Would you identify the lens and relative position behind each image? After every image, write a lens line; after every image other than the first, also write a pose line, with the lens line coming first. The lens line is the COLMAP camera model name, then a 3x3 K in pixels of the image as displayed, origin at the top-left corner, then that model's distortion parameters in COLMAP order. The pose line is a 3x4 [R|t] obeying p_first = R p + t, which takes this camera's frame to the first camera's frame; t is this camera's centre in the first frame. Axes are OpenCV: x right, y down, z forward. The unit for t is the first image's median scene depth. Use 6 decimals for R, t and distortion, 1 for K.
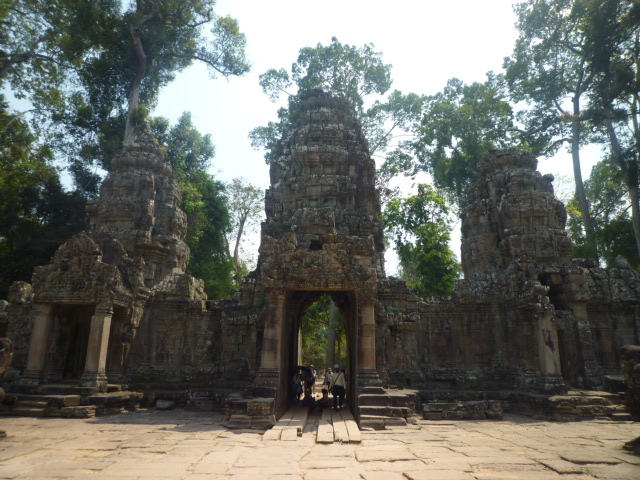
lens RADIAL K [[456.2, 0, 332.1], [0, 456.2, 239.6], [0, 0, 1]] dist [0.001832, -0.049795]
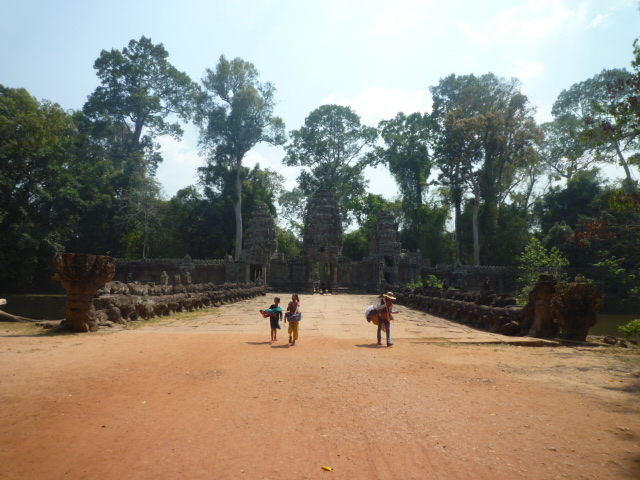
lens RADIAL K [[456.2, 0, 332.1], [0, 456.2, 239.6], [0, 0, 1]] dist [0.001832, -0.049795]
pose [[0.999666, 0.014152, 0.021611, -0.016365], [-0.018040, 0.981248, 0.191905, -0.354738], [-0.018490, -0.192231, 0.981175, -1.187401]]
